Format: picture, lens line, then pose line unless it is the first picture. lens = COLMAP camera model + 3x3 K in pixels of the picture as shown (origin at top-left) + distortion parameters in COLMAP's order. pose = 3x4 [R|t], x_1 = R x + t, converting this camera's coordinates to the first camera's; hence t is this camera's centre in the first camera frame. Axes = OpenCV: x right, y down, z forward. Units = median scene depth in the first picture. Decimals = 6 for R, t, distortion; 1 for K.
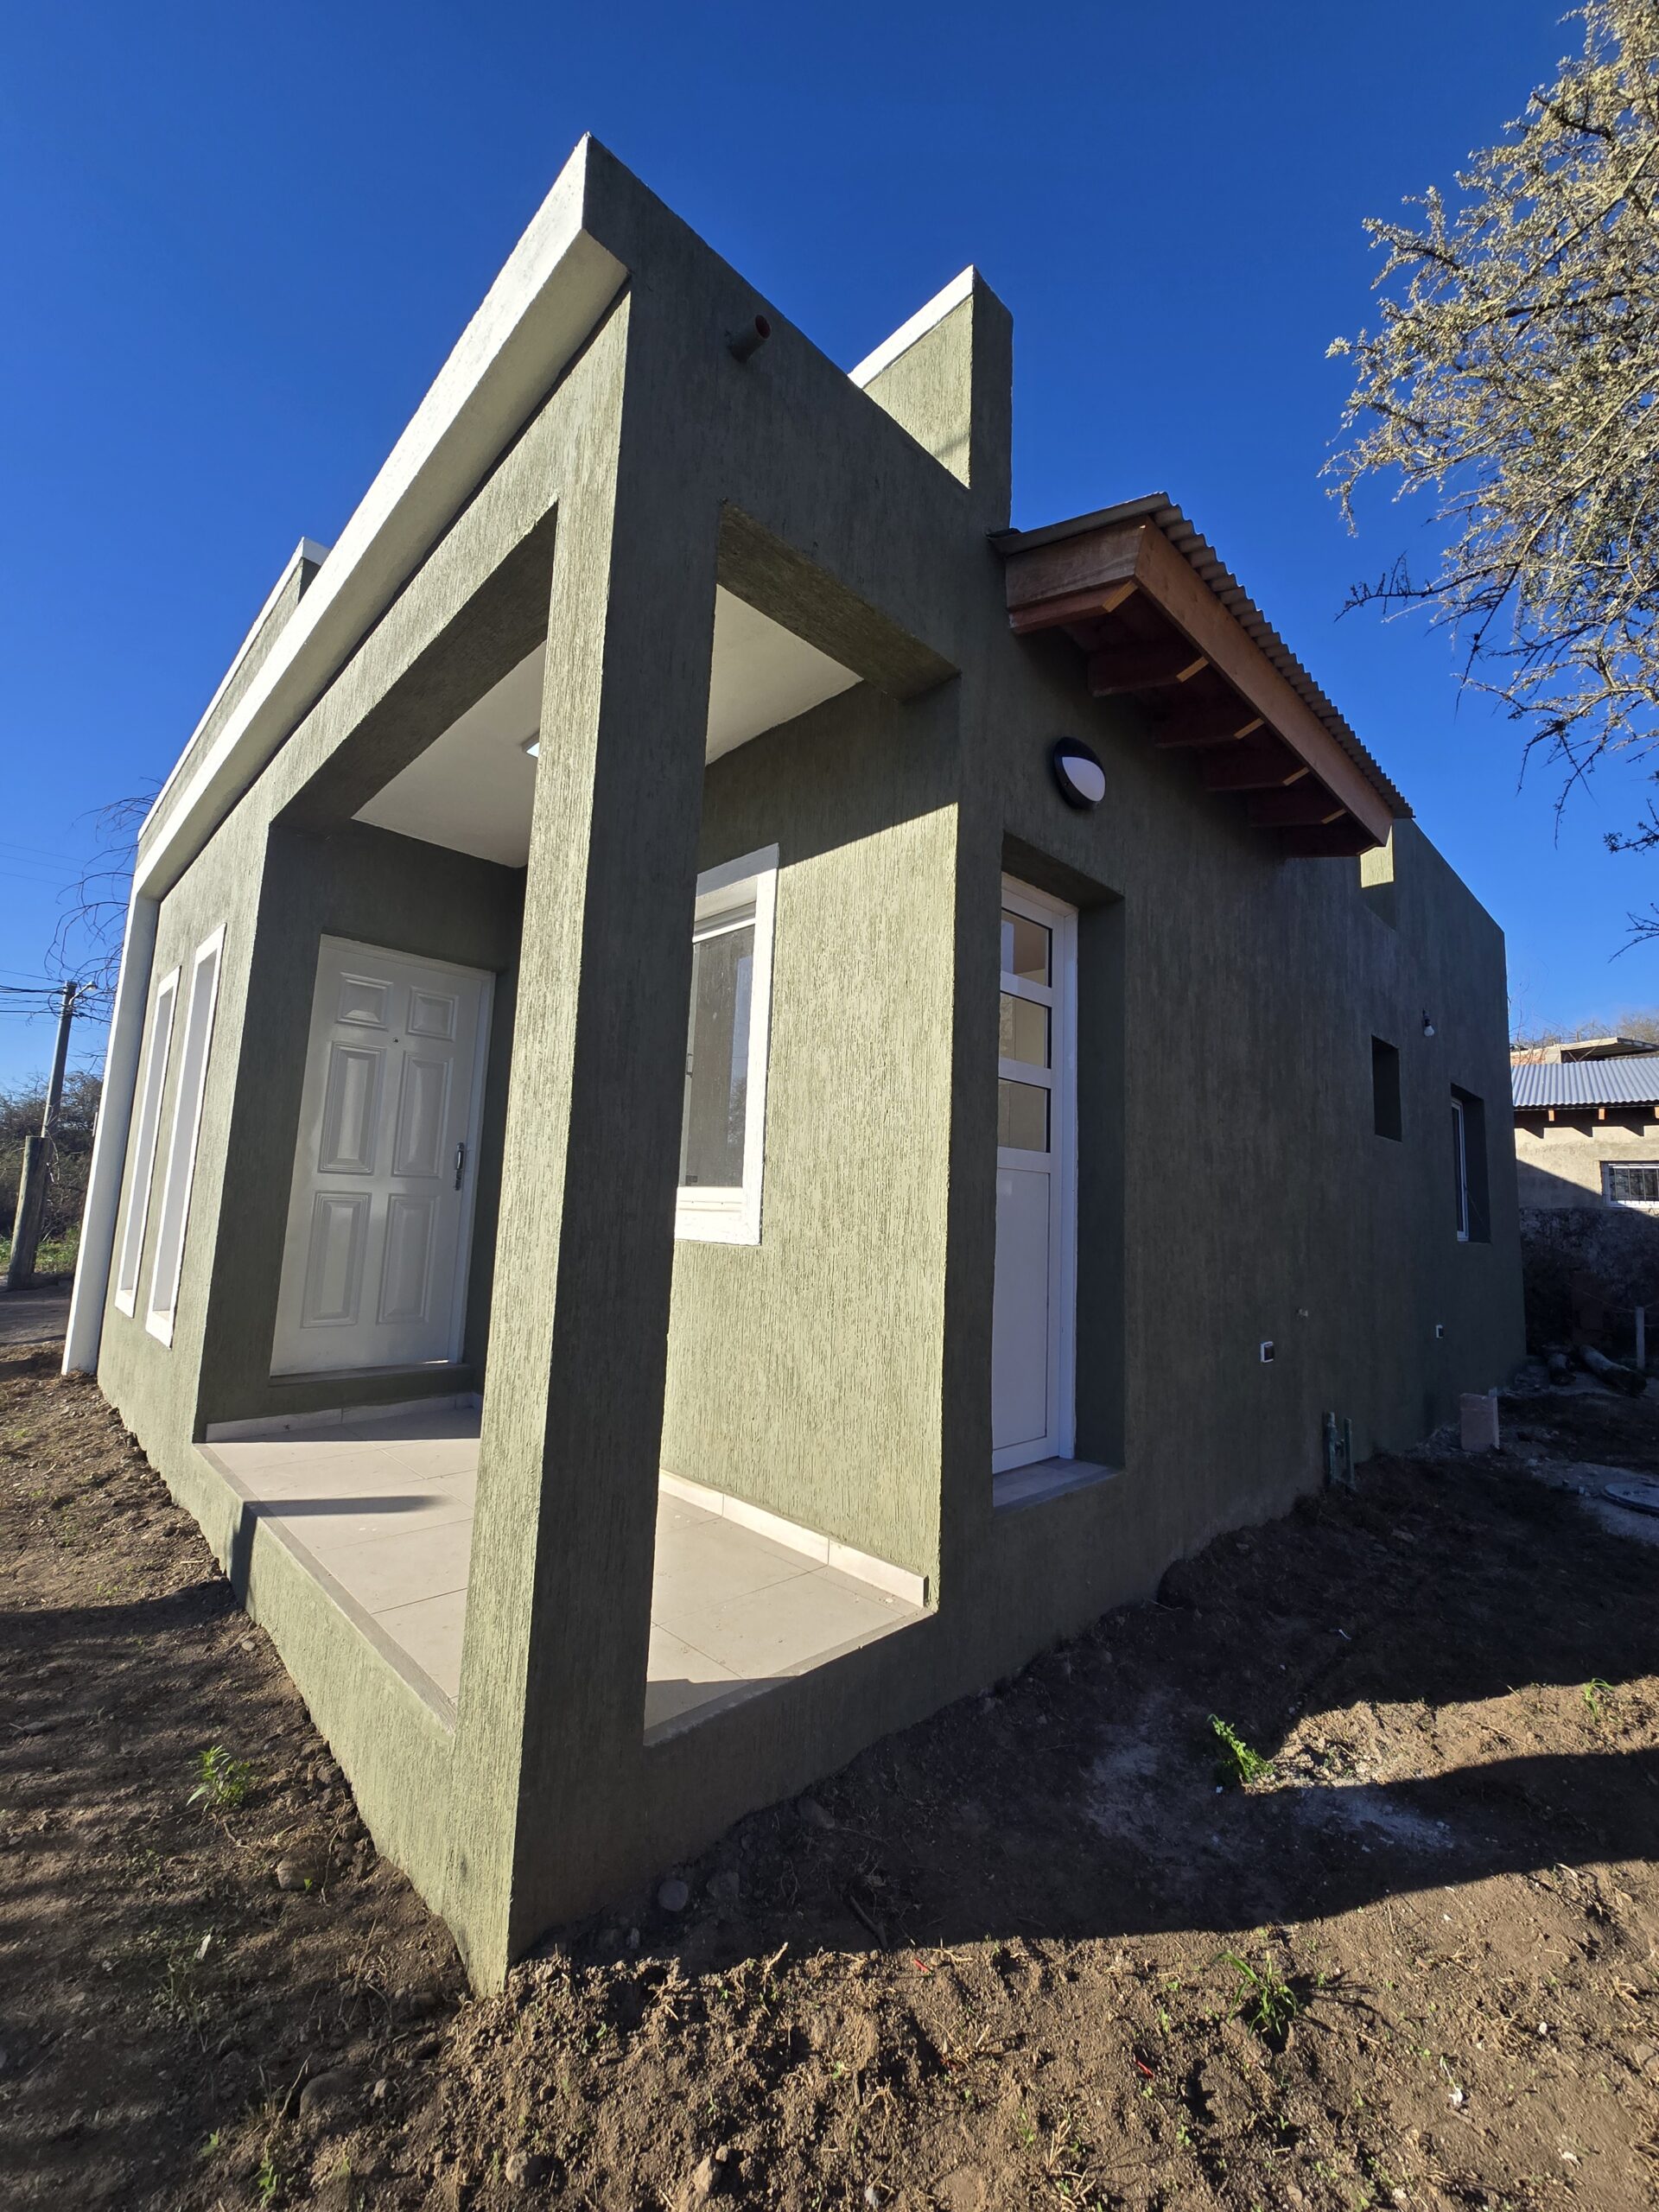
lens RADIAL K [[890.5, 0, 822.6], [0, 890.5, 1102.2], [0, 0, 1]] dist [-0.003447, -0.000936]
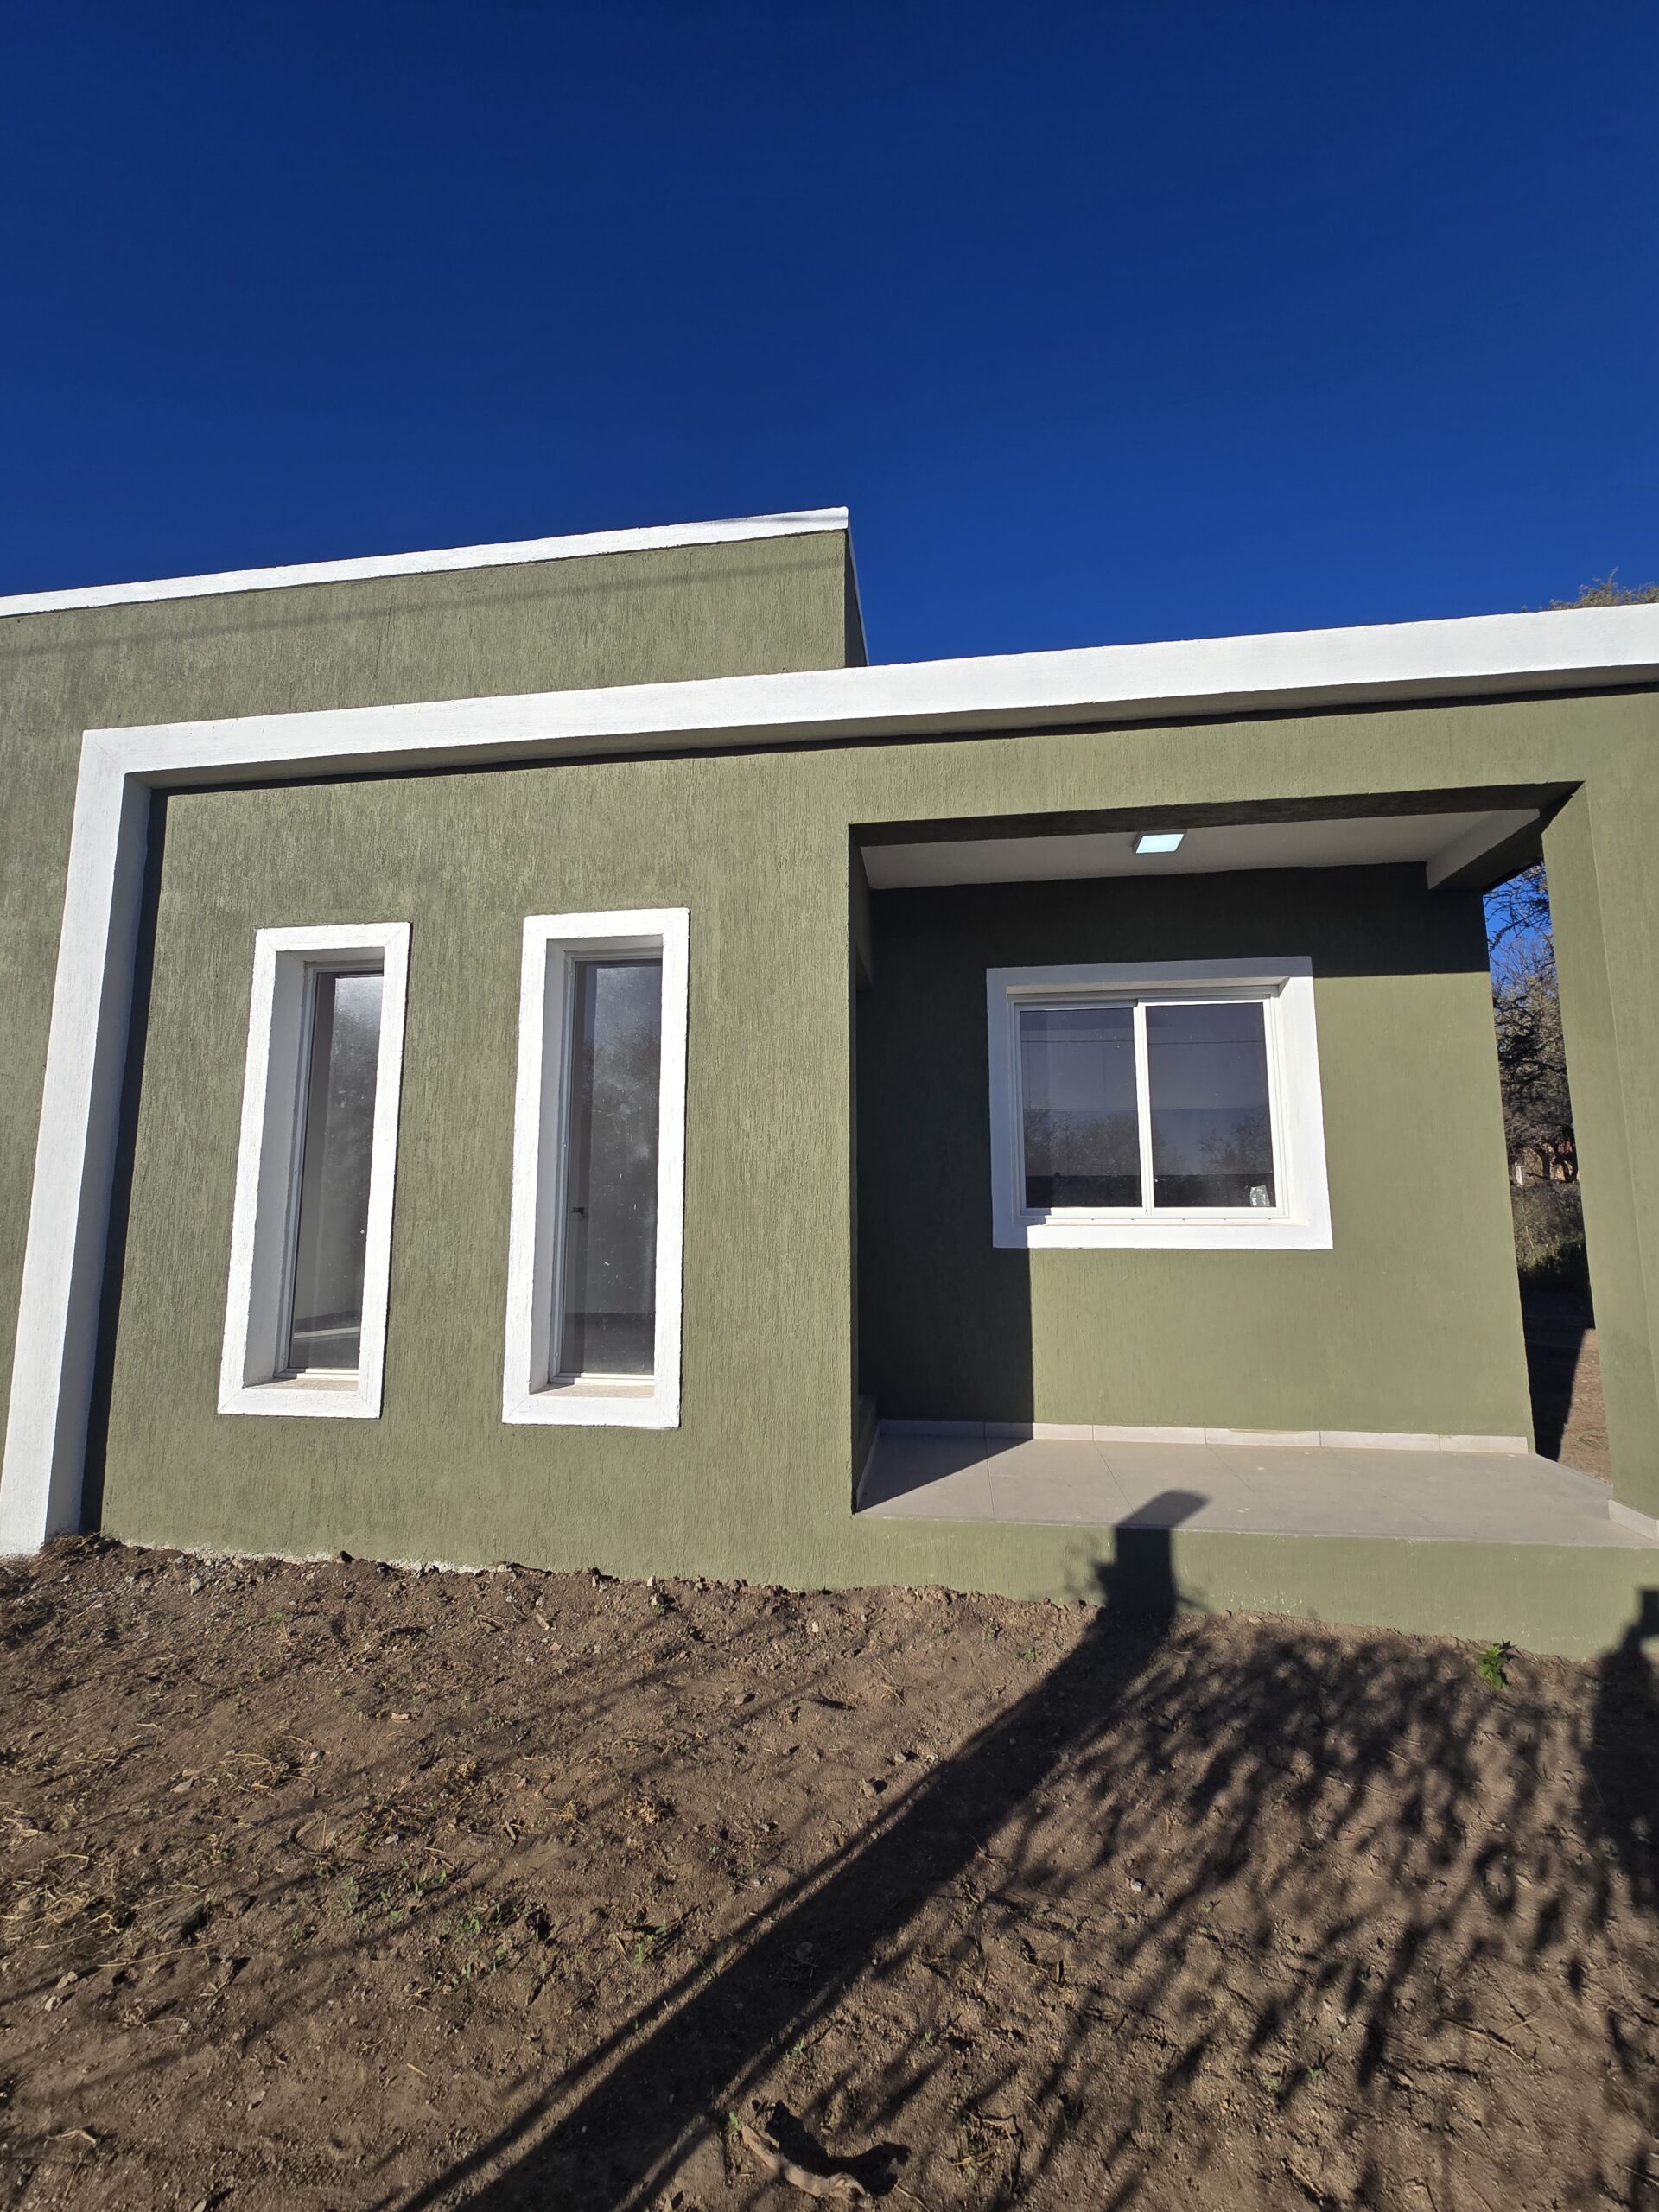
lens RADIAL K [[900.0, 0, 836.4], [0, 900.0, 1096.7], [0, 0, 1]] dist [-0.003570, 0.001846]
pose [[0.795299, 0.032125, 0.605366, -1.584304], [-0.041807, 0.999124, 0.001904, -0.049296], [-0.604774, -0.026823, 0.795945, 0.370432]]
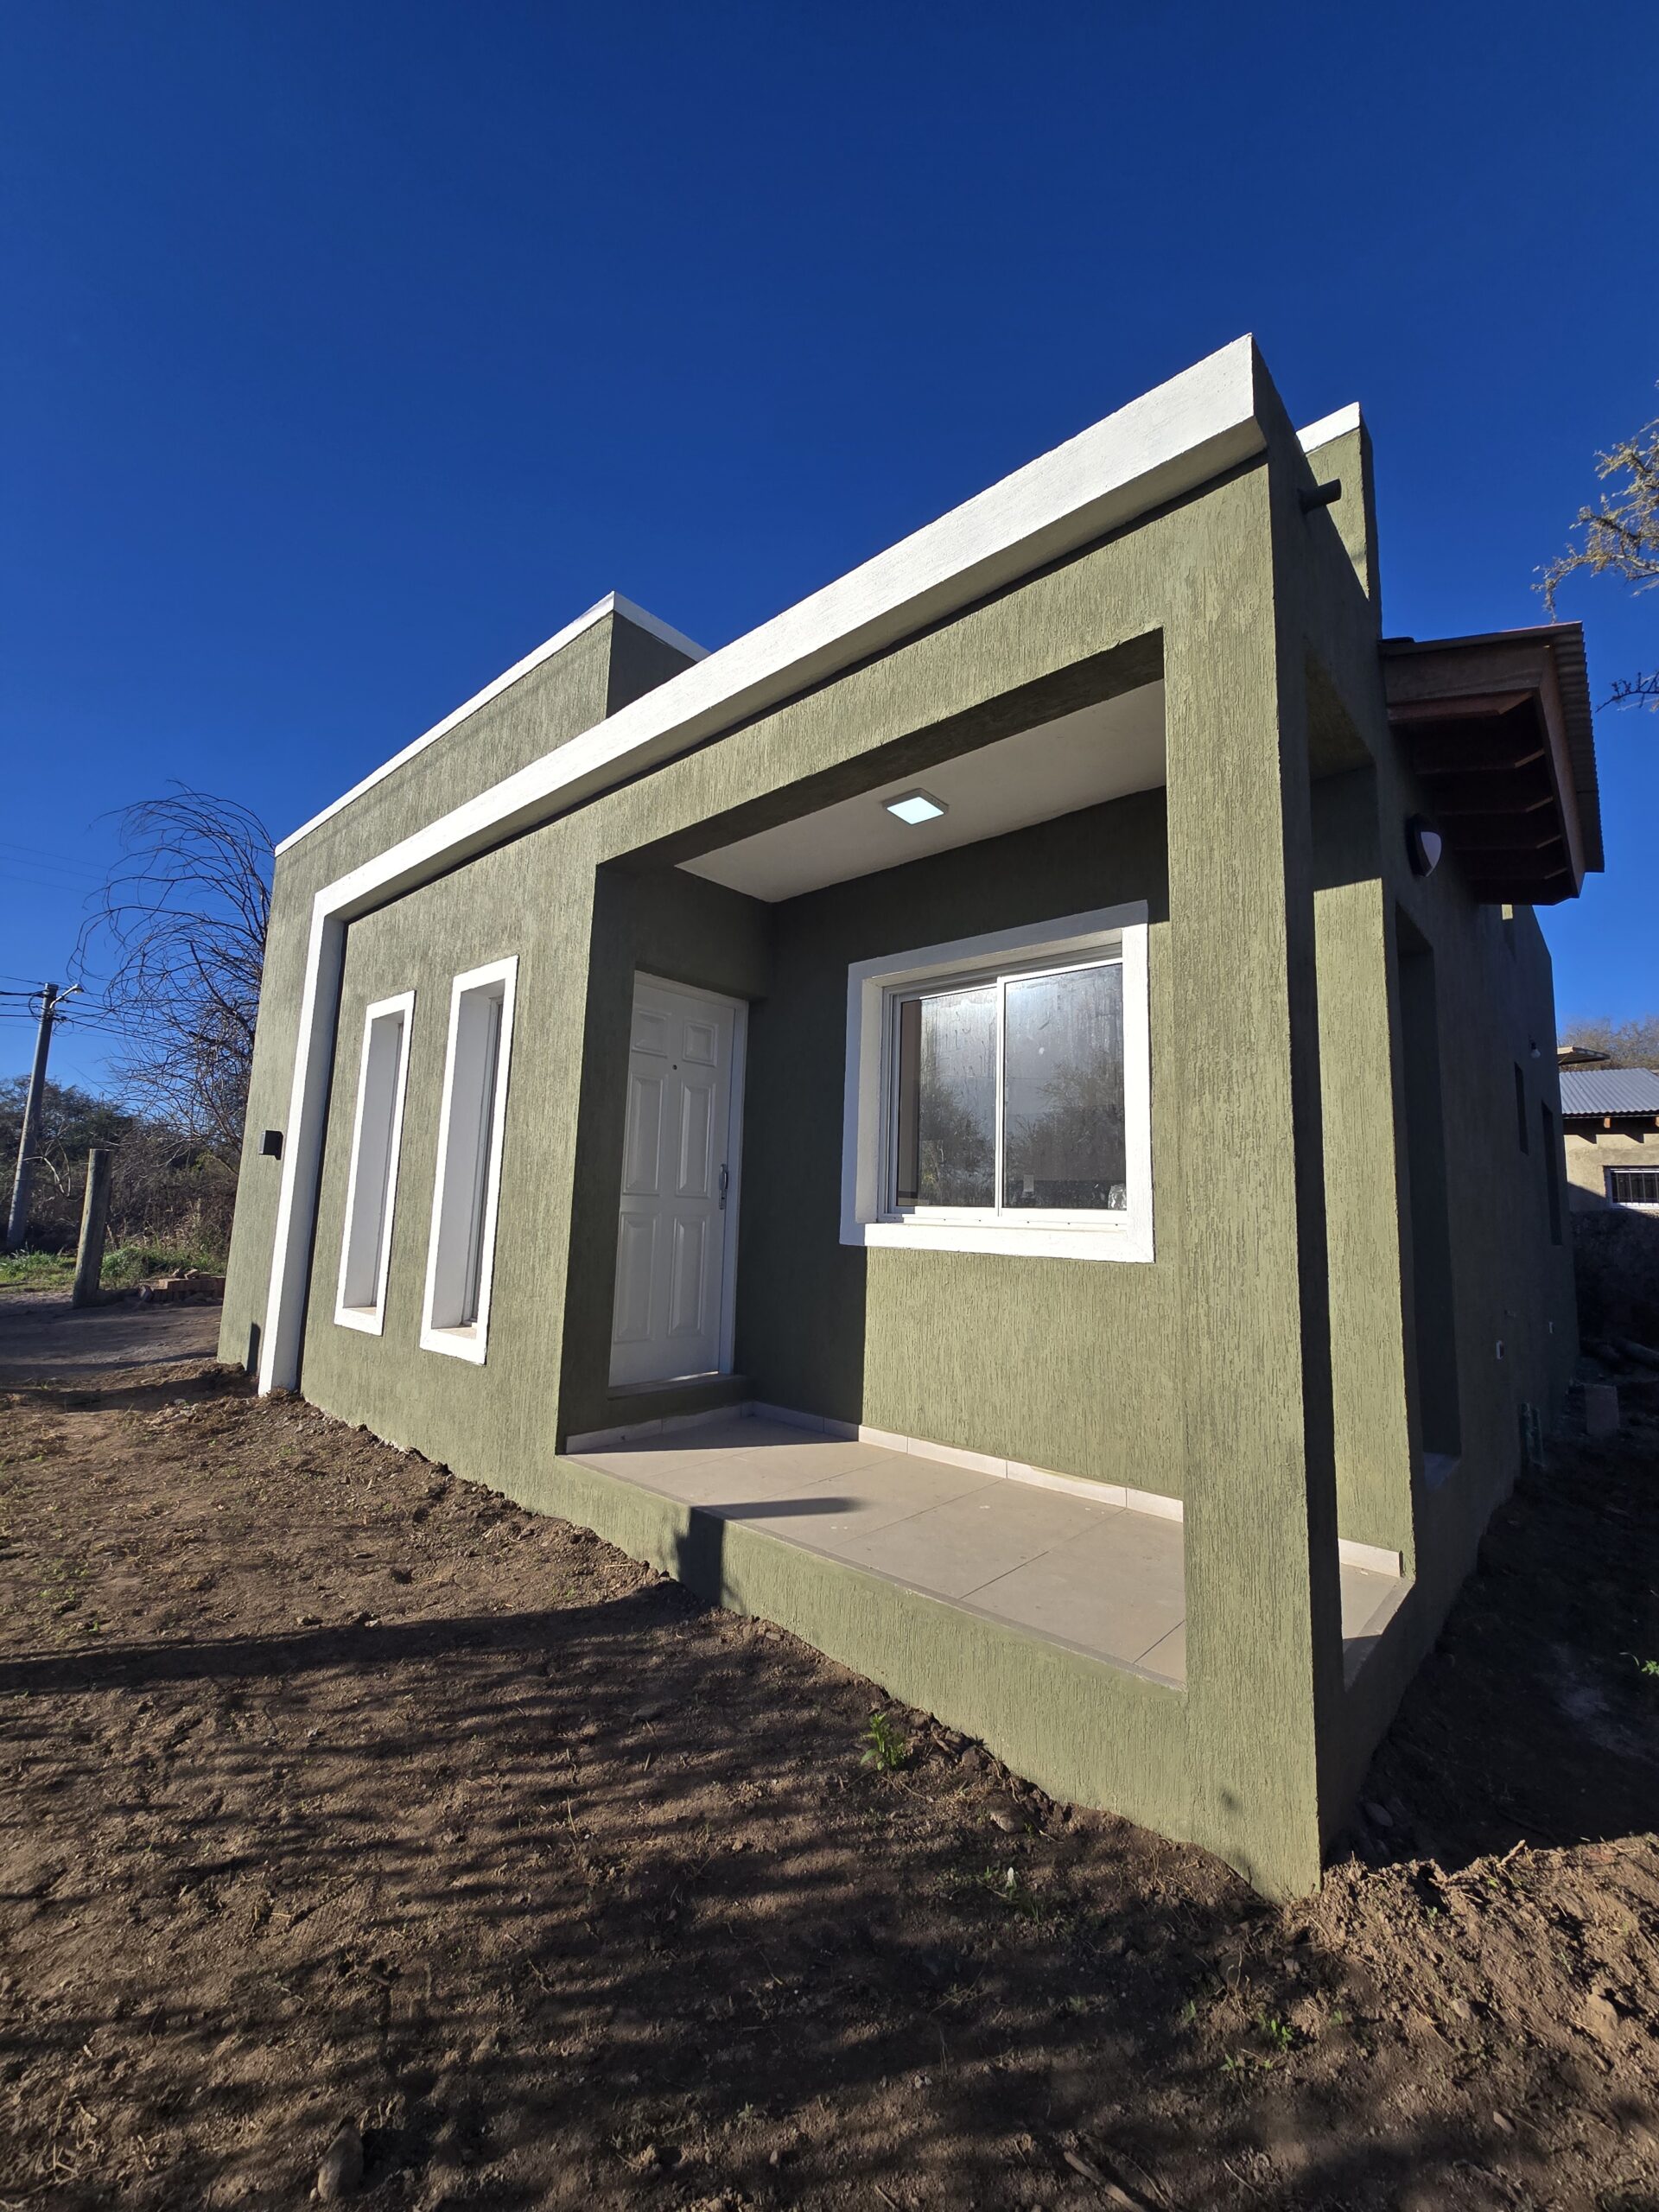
lens RADIAL K [[890.5, 0, 822.6], [0, 890.5, 1102.2], [0, 0, 1]] dist [-0.003447, -0.000936]
pose [[0.998252, -0.000625, 0.059091, -0.555629], [0.000783, 0.999996, -0.002654, -0.038744], [-0.059089, 0.002696, 0.998249, -0.088523]]
